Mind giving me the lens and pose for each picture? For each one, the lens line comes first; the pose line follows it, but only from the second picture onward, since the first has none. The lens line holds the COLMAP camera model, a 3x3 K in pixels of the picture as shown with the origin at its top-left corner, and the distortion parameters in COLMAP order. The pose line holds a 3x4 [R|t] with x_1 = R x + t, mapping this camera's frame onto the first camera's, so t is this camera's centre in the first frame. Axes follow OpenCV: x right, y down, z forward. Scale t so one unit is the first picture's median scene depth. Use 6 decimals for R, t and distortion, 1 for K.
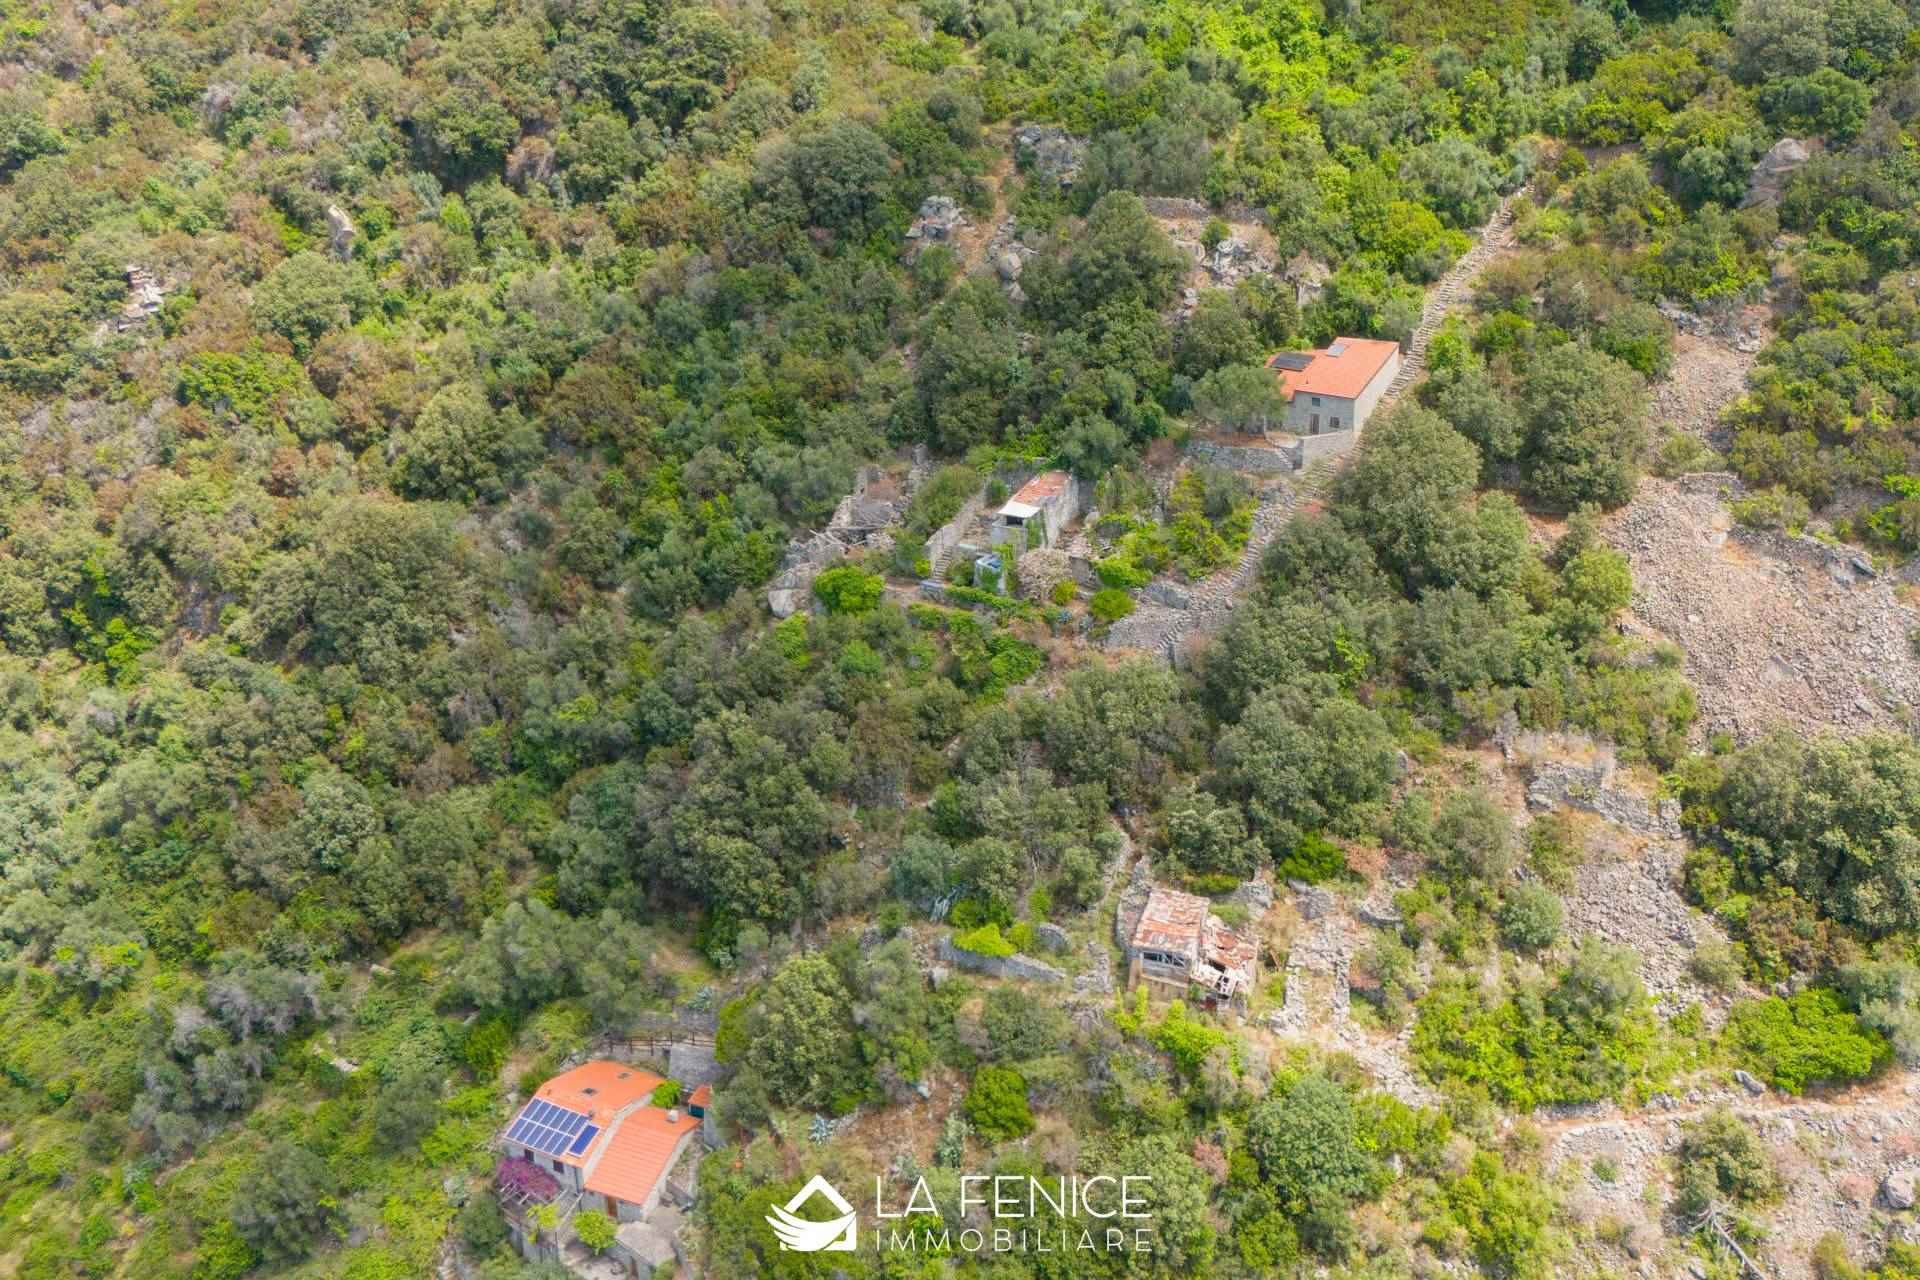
lens RADIAL K [[1592.1, 0, 1088.5], [0, 1592.1, 469.1], [0, 0, 1]] dist [0.071964, -0.081704]
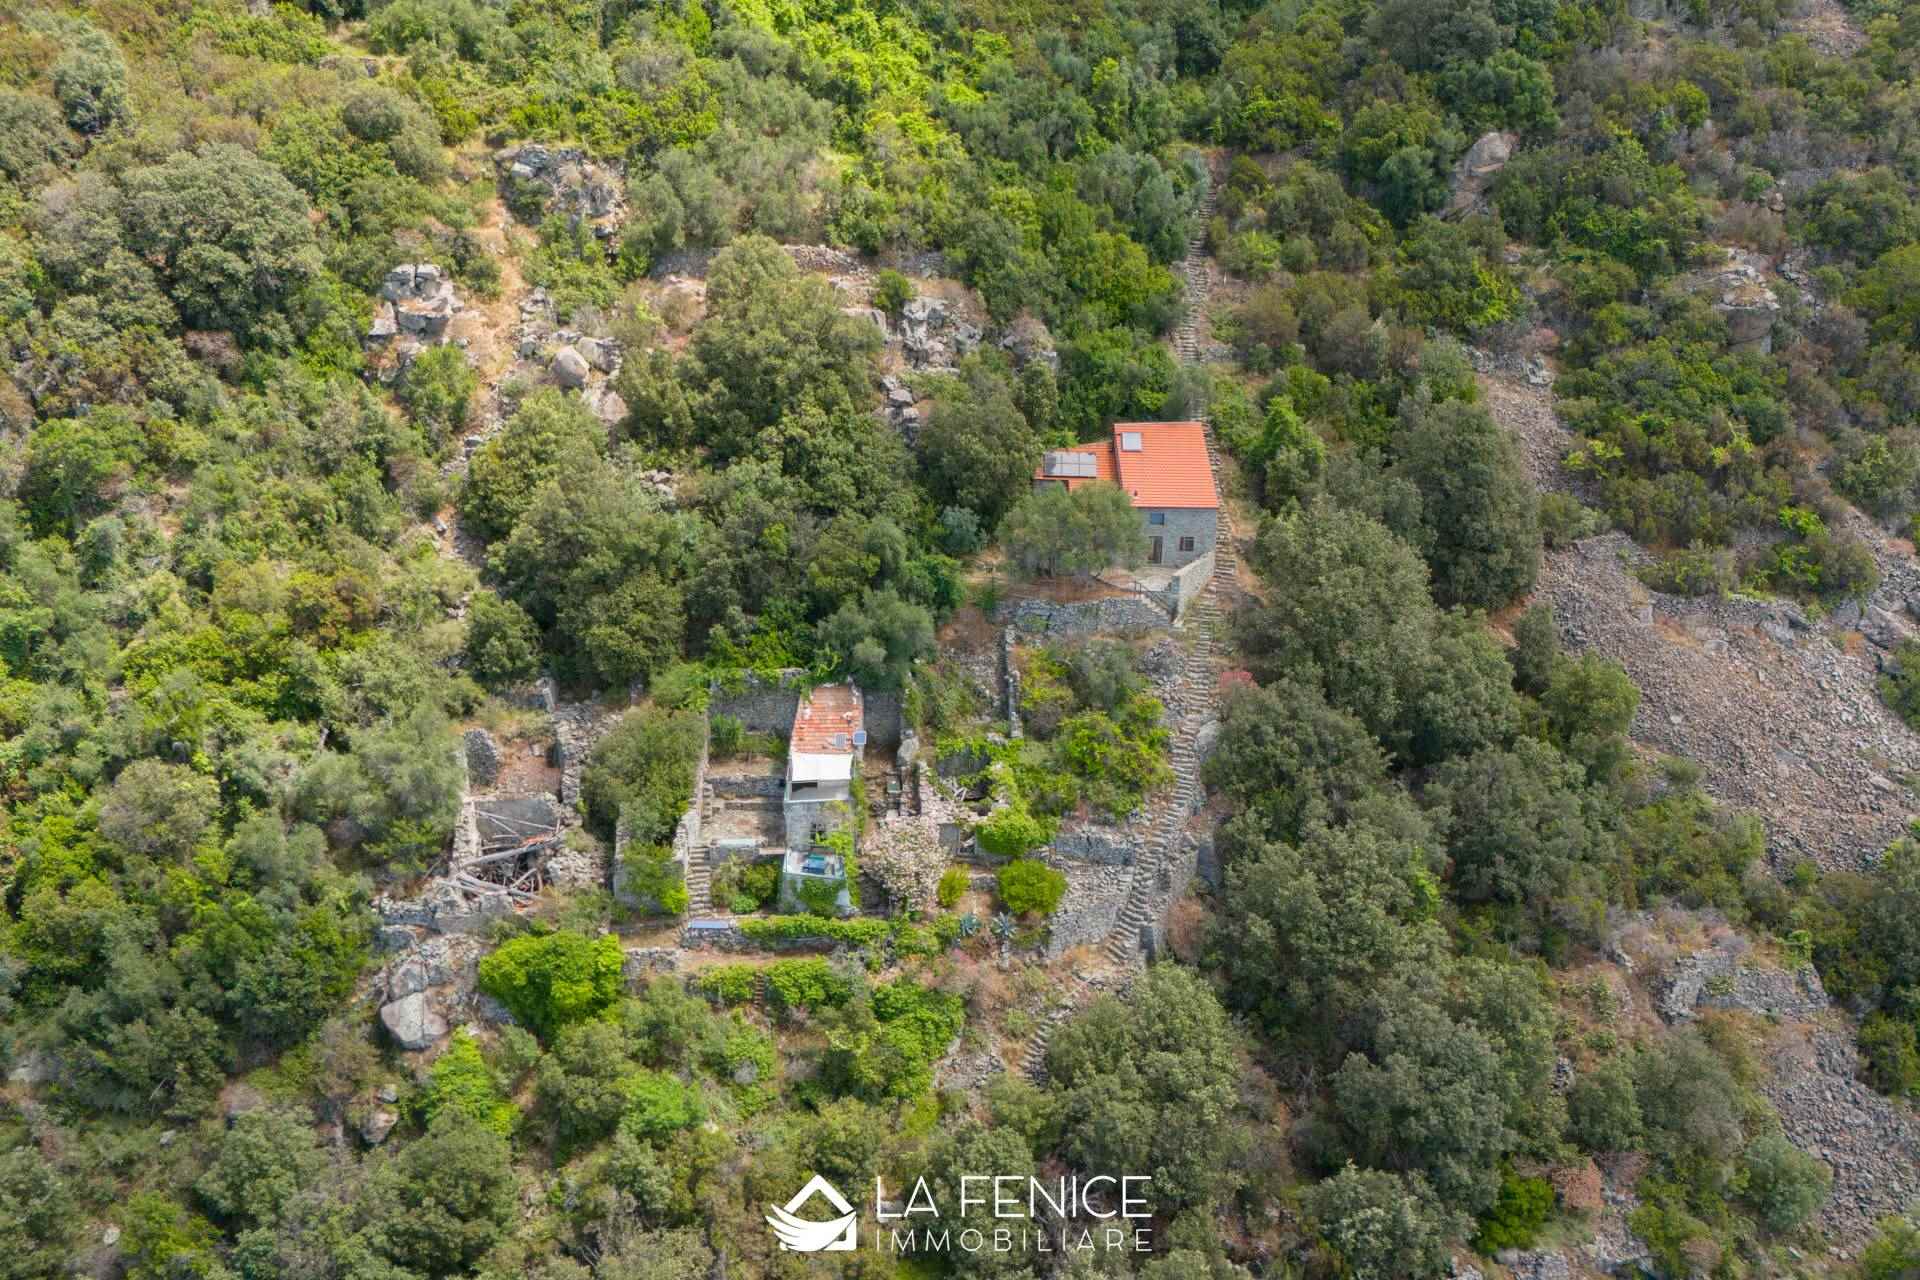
lens RADIAL K [[1412.2, 0, 969.8], [0, 1412.2, 639.6], [0, 0, 1]] dist [0.062189, -0.060850]
pose [[0.854739, -0.191441, 0.482464, -0.222938], [0.144853, 0.980547, 0.132456, -0.077557], [-0.498436, -0.043329, 0.865843, 0.447585]]
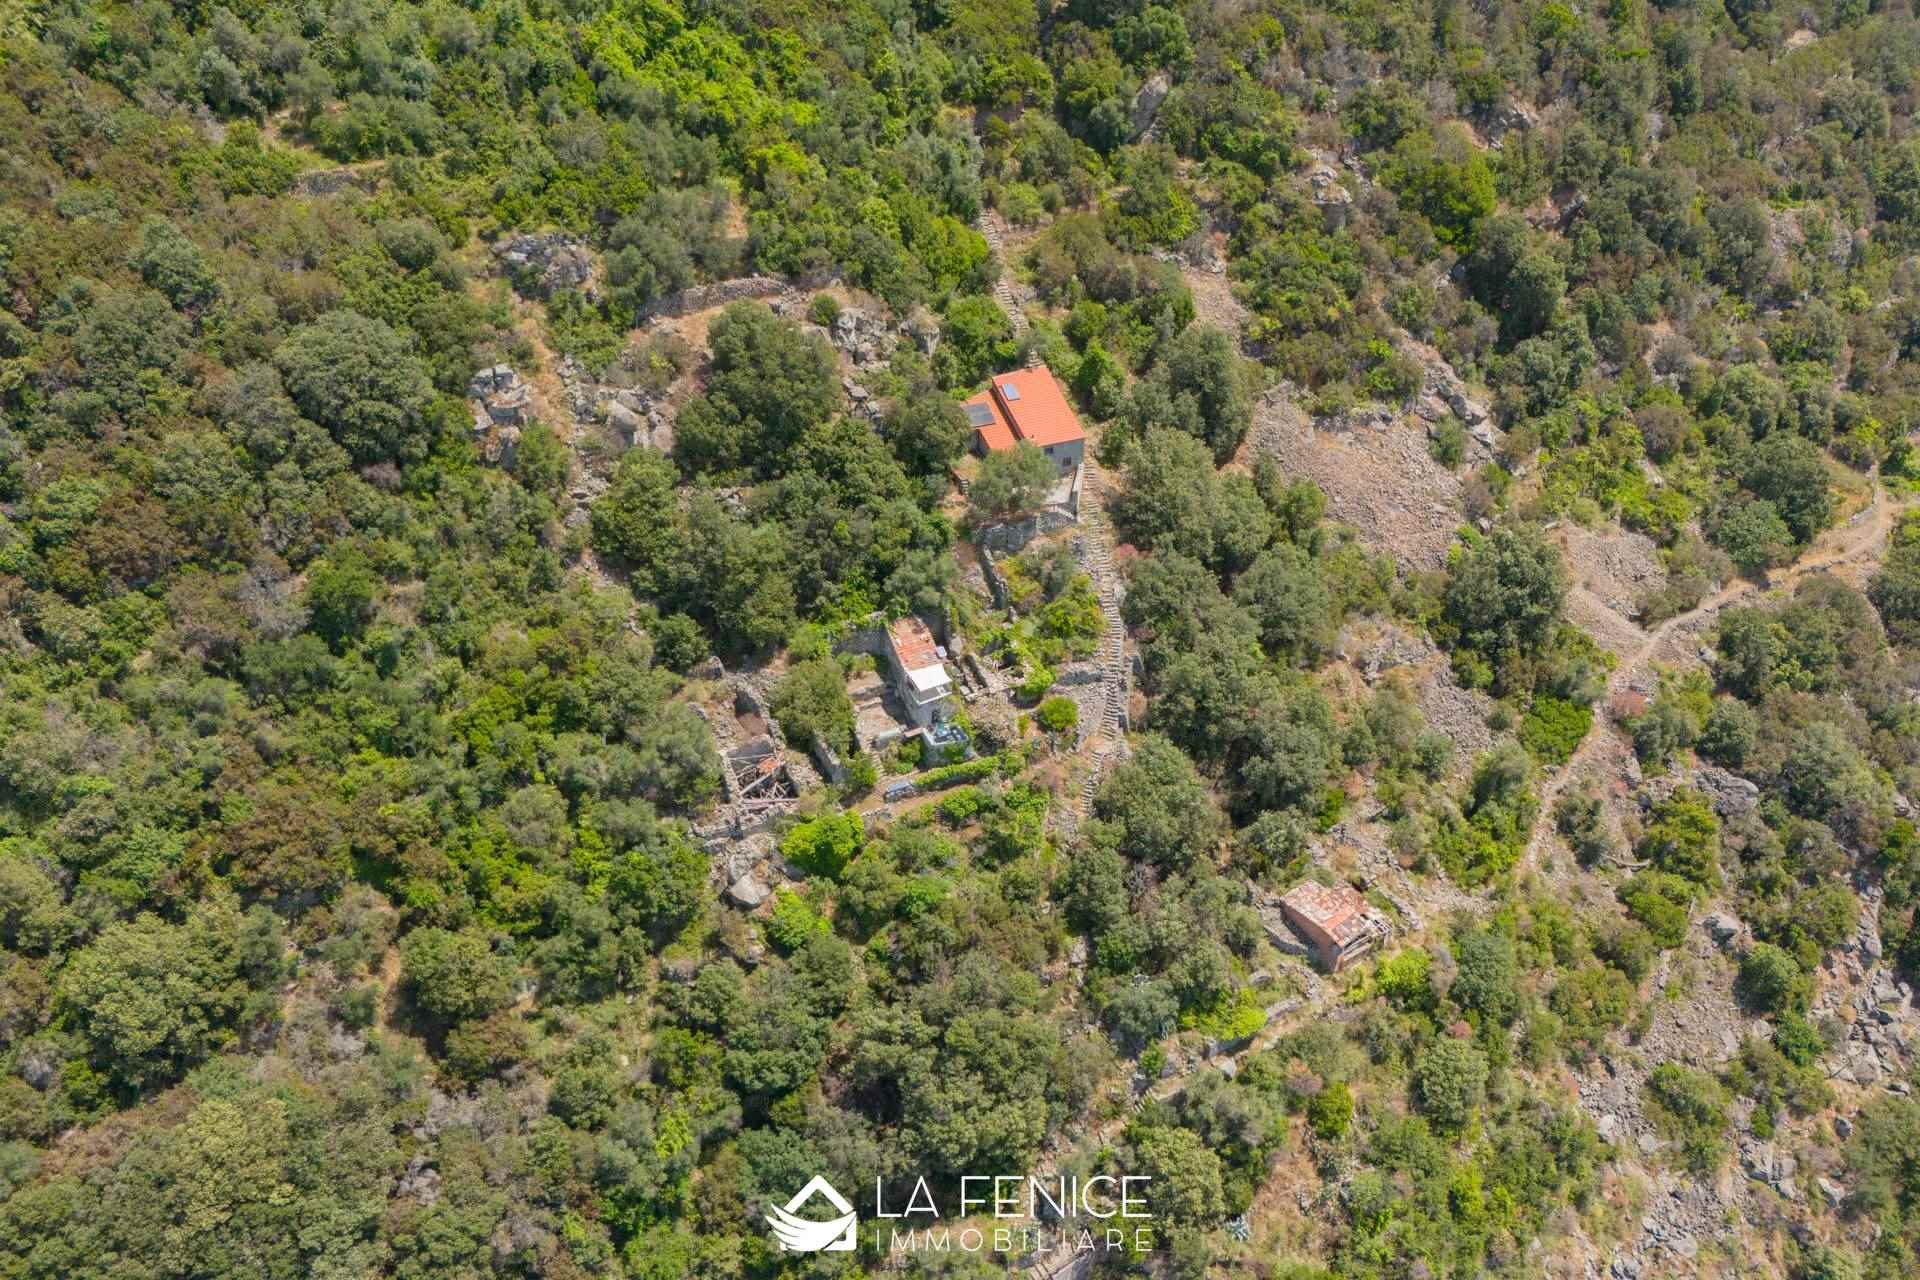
lens RADIAL K [[1412.2, 0, 969.8], [0, 1412.2, 639.6], [0, 0, 1]] dist [0.062189, -0.060850]
pose [[0.584395, -0.500639, 0.638625, -0.522835], [0.241101, 0.858583, 0.452444, -0.348609], [-0.774824, -0.110433, 0.622456, 0.385556]]
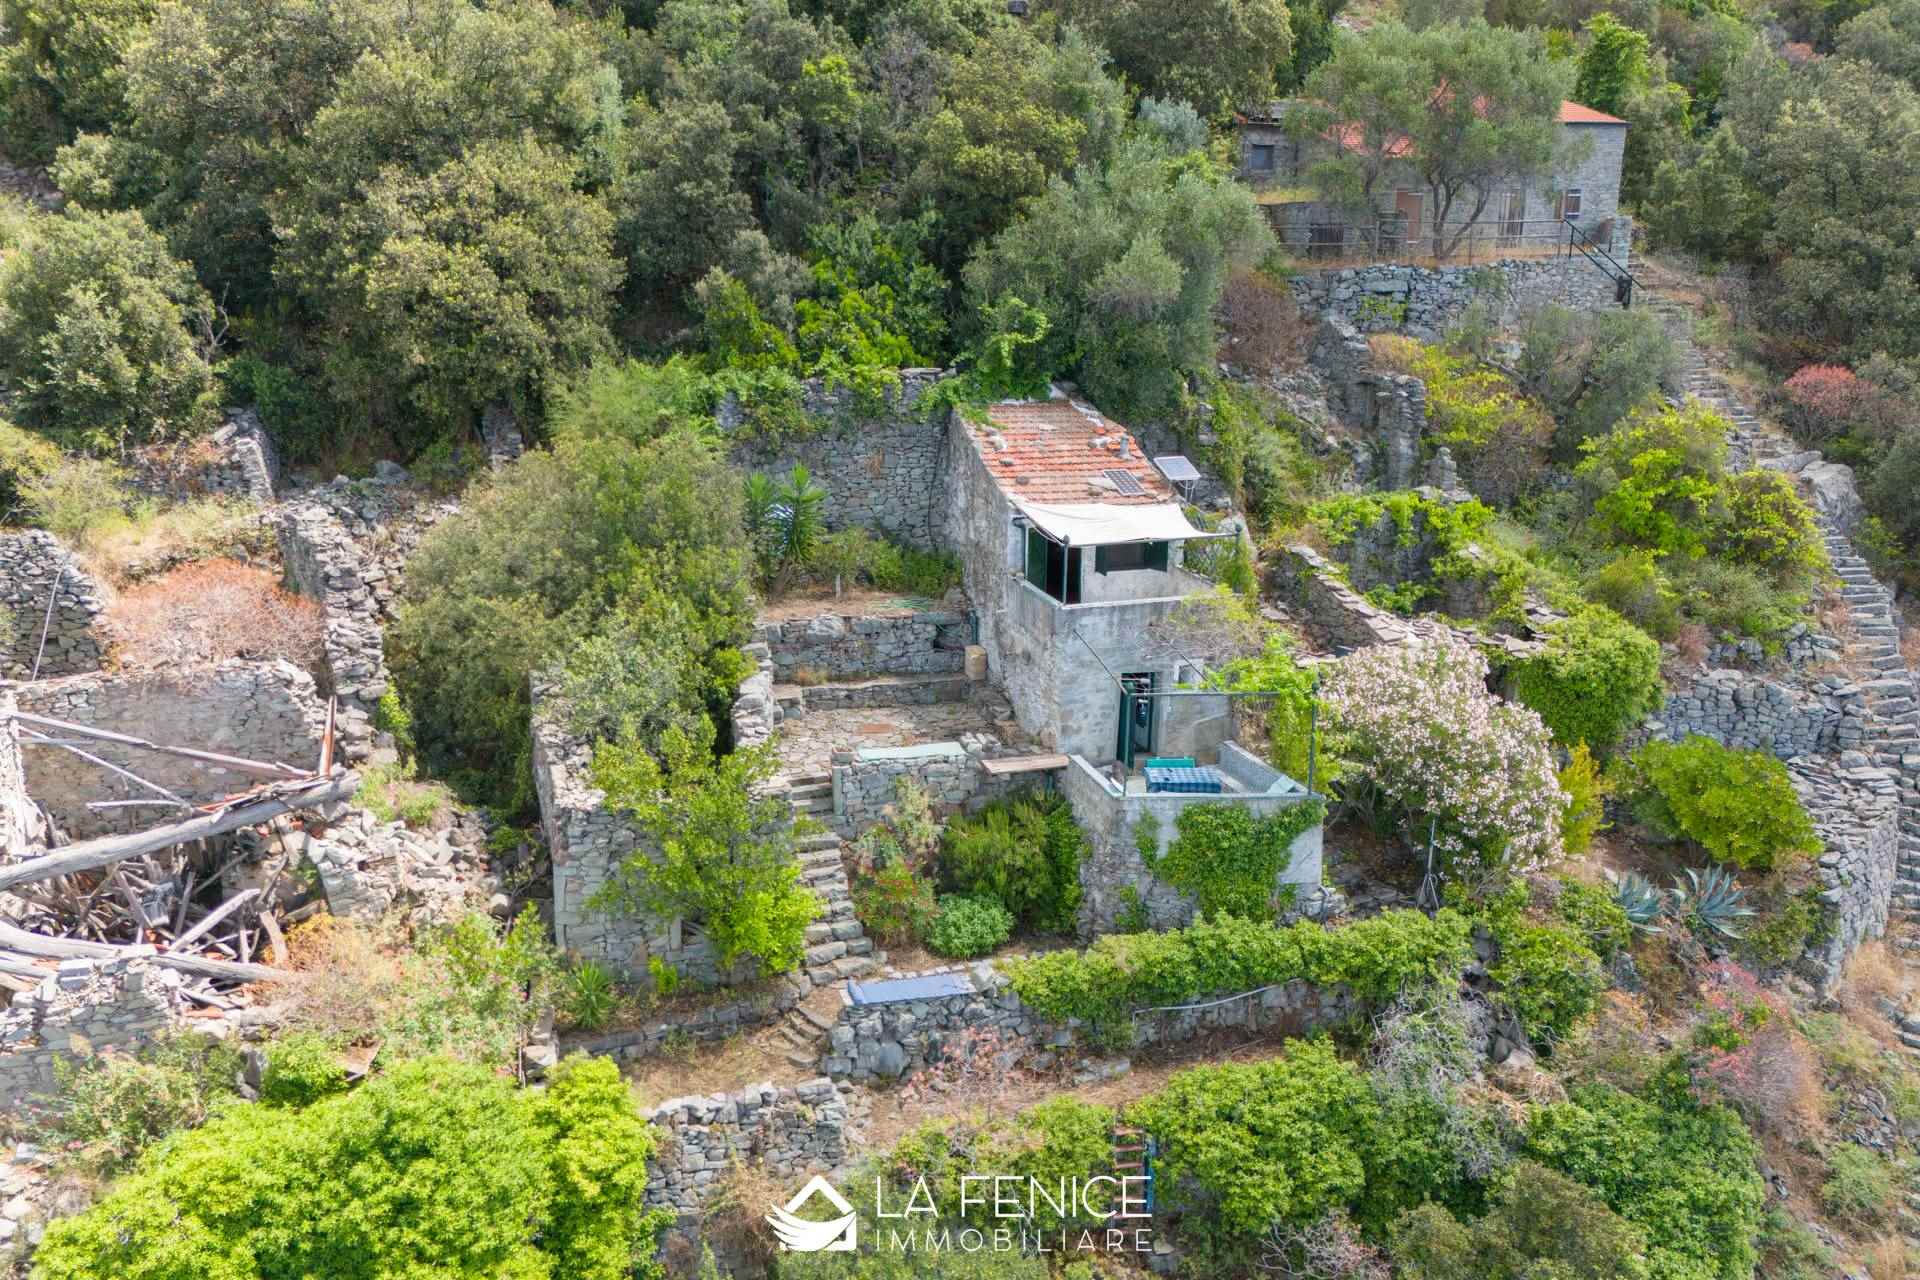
lens RADIAL K [[1414.9, 0, 967.3], [0, 1414.9, 650.5], [0, 0, 1]] dist [0.050179, -0.046812]
pose [[0.703476, -0.175783, 0.688638, -0.174449], [0.204495, 0.978019, 0.040750, 0.027492], [-0.680664, 0.112156, 0.723960, 0.784523]]
